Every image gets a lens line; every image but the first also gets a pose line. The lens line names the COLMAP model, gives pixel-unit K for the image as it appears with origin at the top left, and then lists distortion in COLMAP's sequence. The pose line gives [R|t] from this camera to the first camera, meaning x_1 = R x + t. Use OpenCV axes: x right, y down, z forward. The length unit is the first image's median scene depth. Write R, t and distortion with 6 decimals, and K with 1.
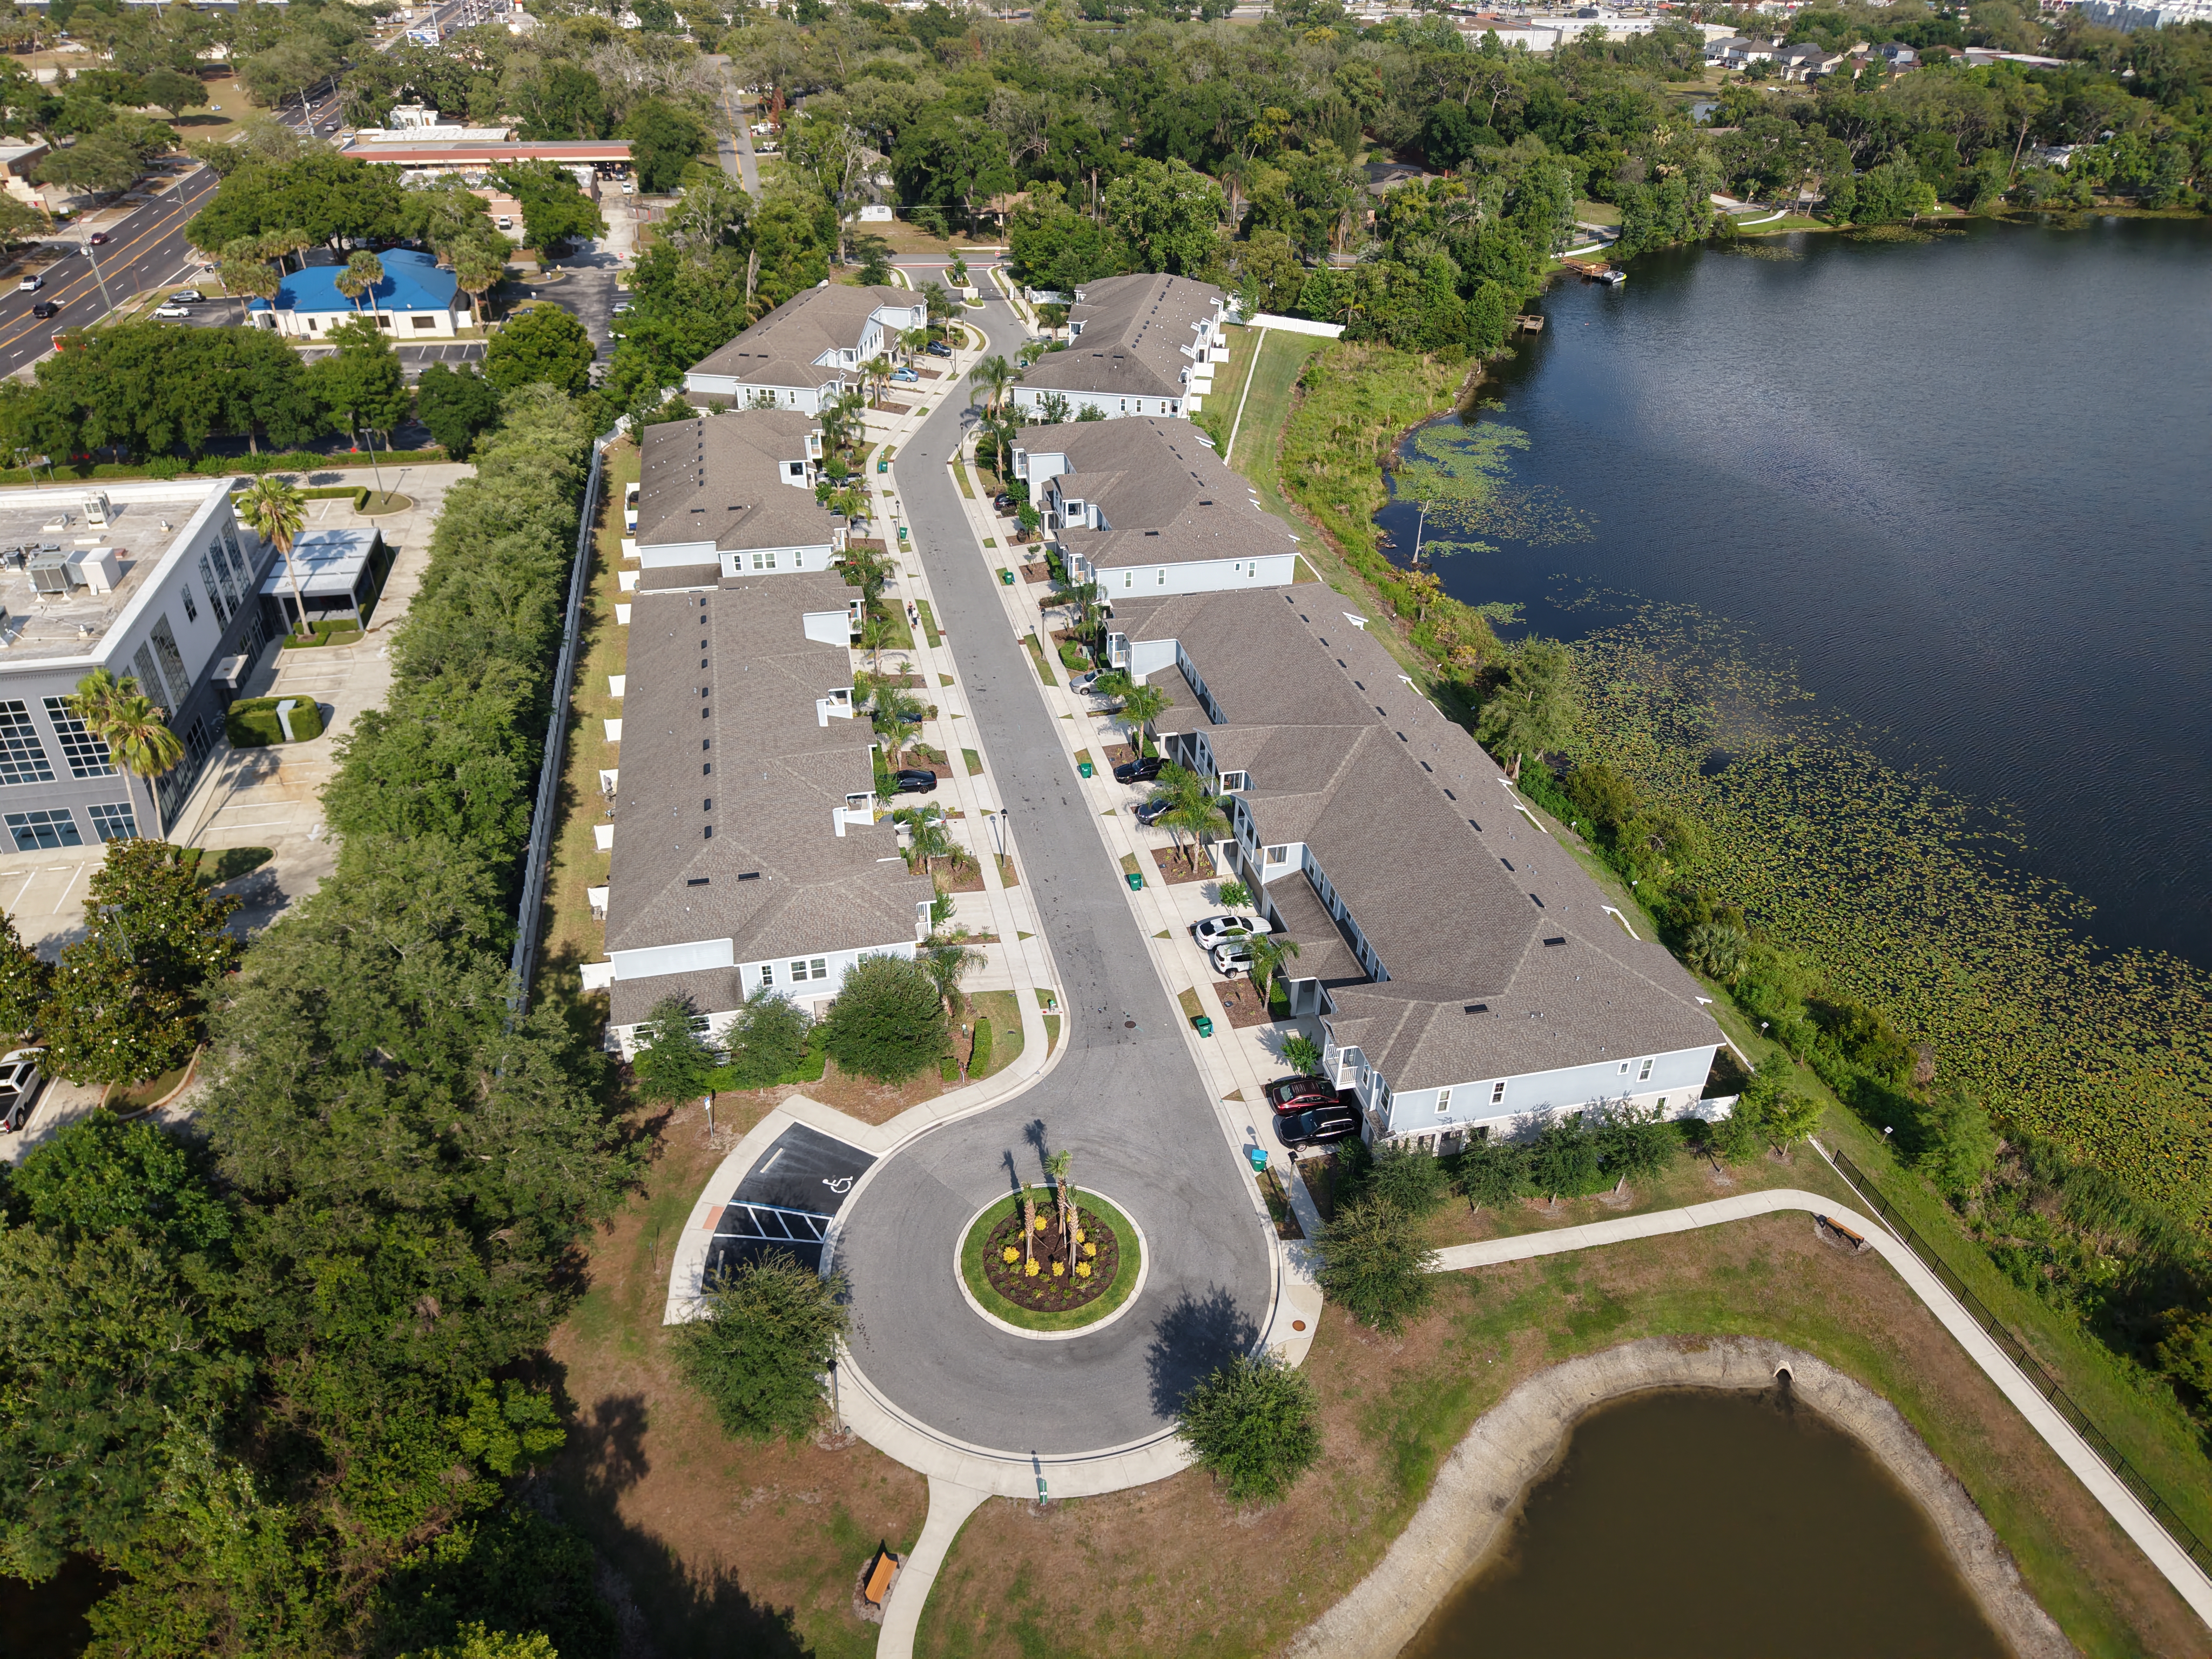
lens RADIAL K [[1514.6, 0, 1106.0], [0, 1514.6, 829.5], [0, 0, 1]] dist [0.020027, -0.010124]
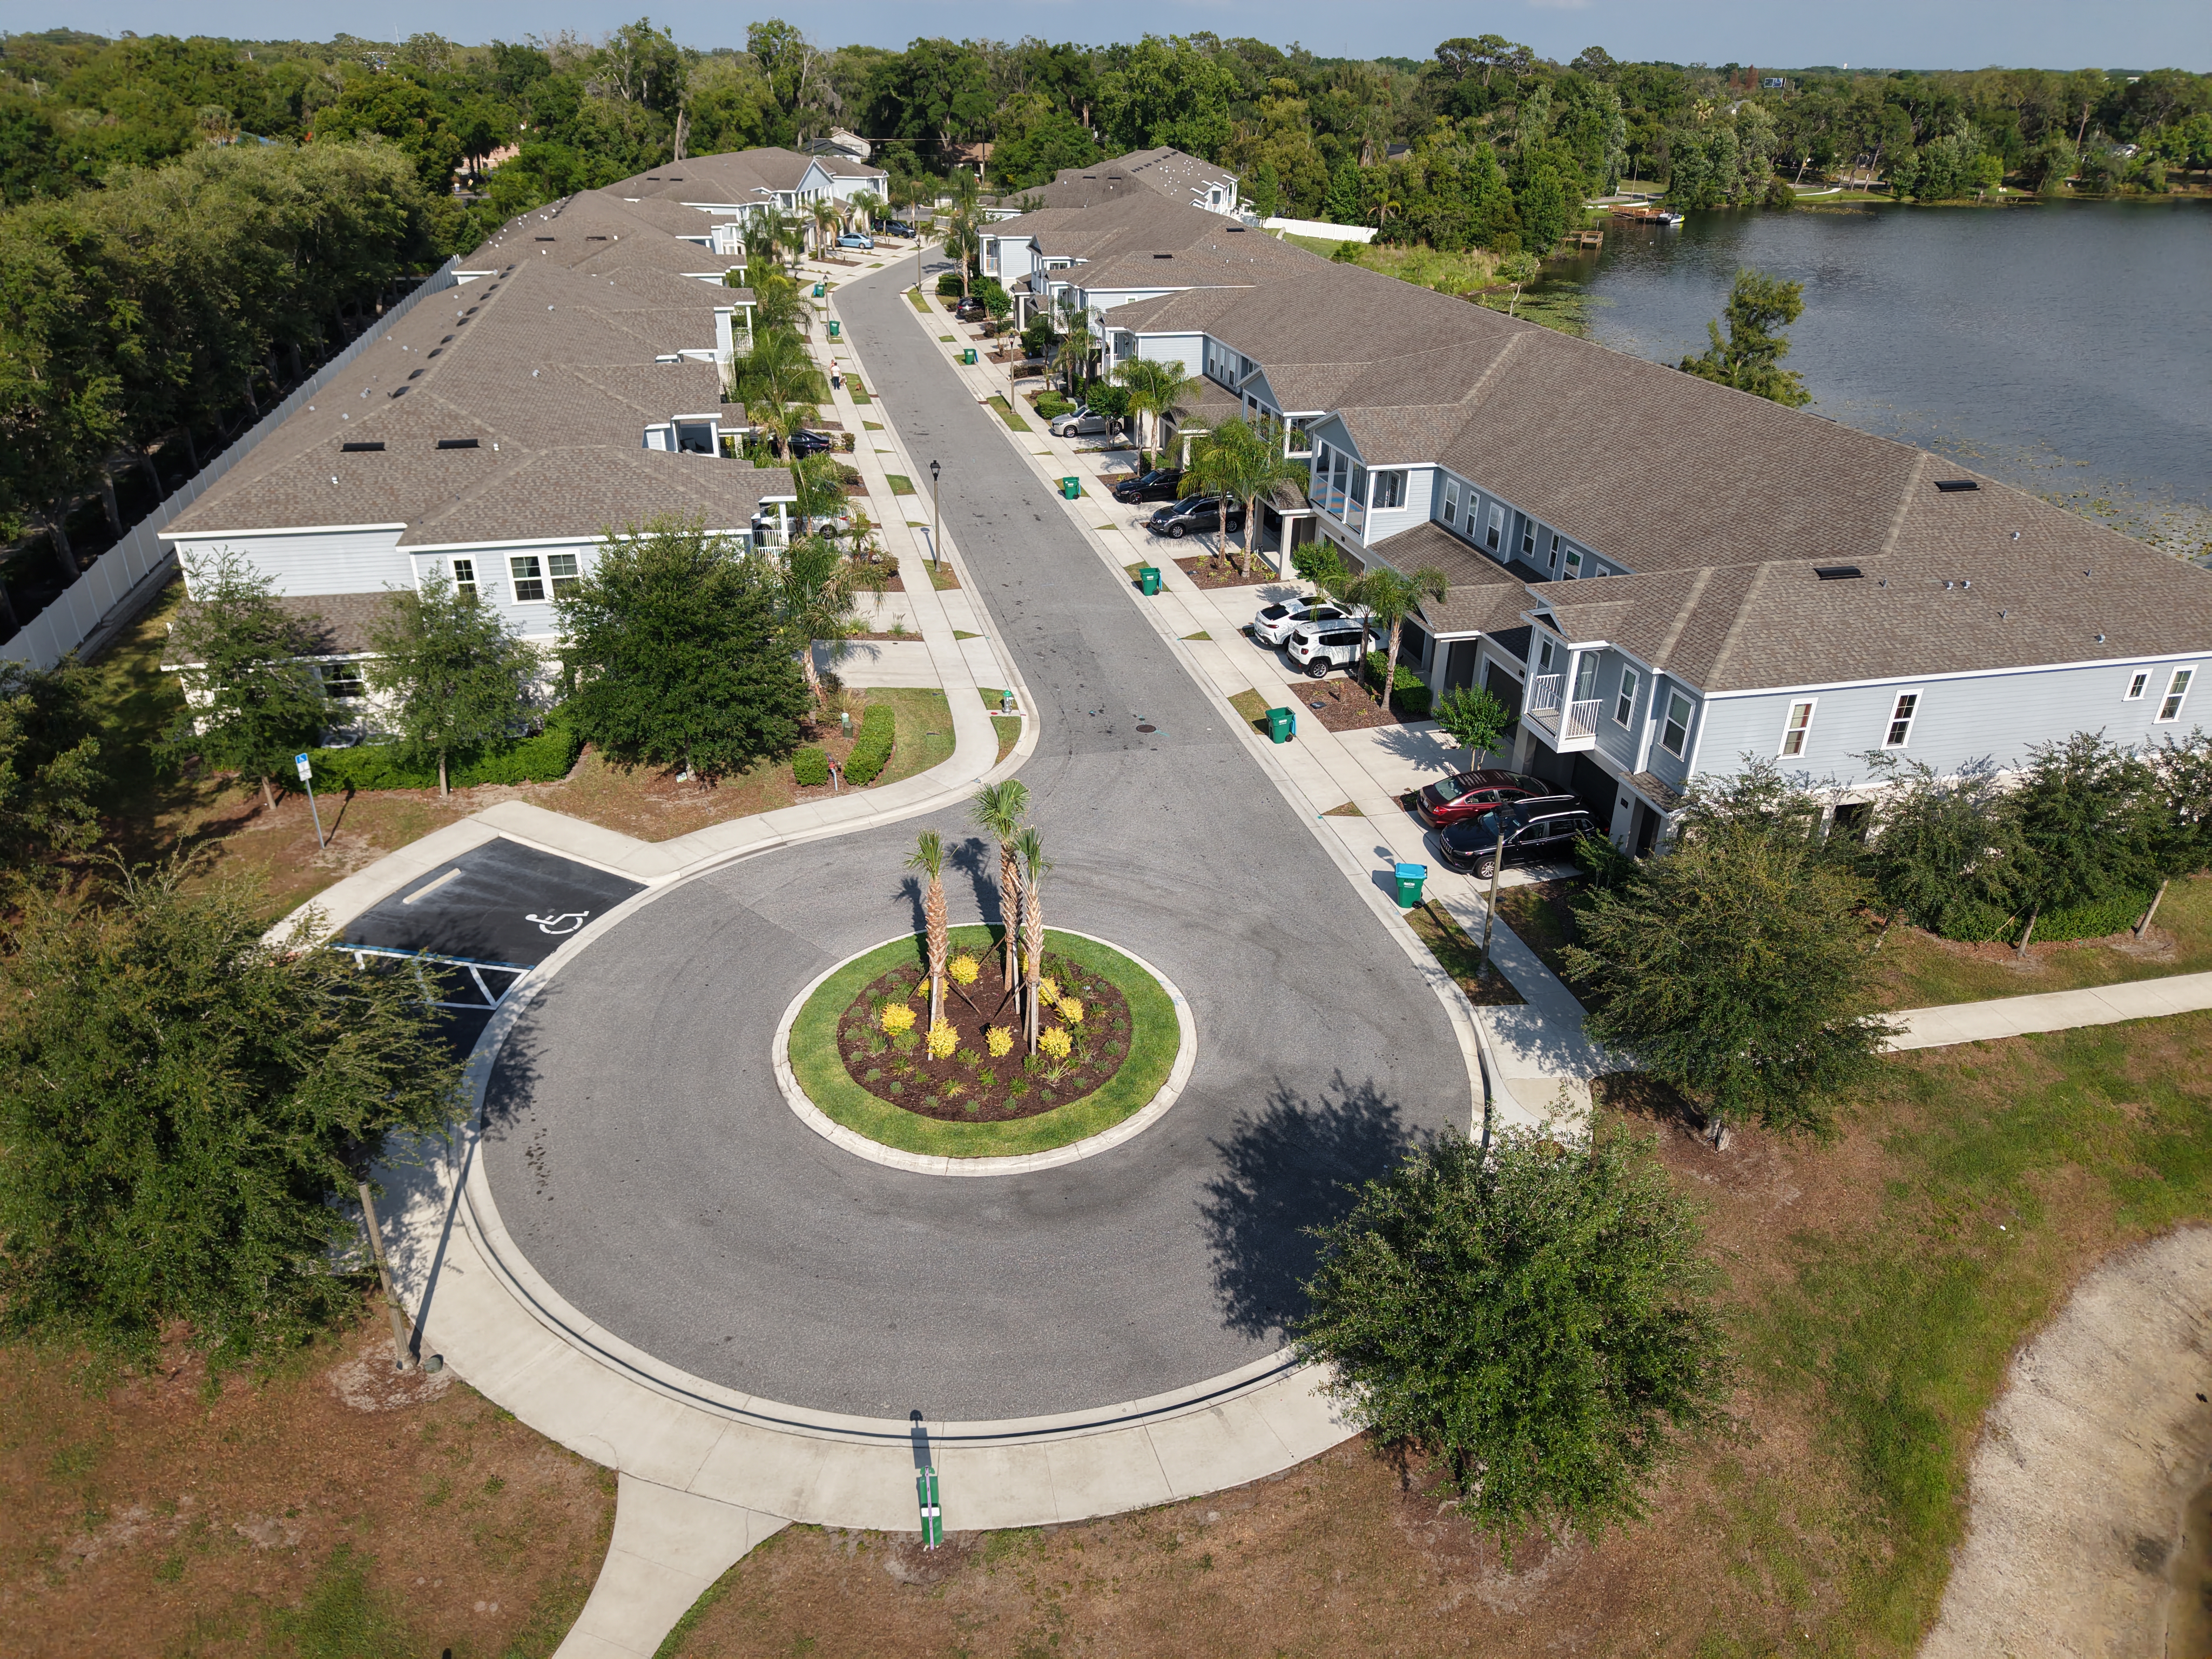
lens RADIAL K [[1514.6, 0, 1106.0], [0, 1514.6, 829.5], [0, 0, 1]] dist [0.020027, -0.010124]
pose [[0.999985, -0.004679, 0.002700, -0.000519], [0.004905, 0.995826, -0.091143, 0.246021], [-0.002262, 0.091155, 0.995834, 0.501257]]
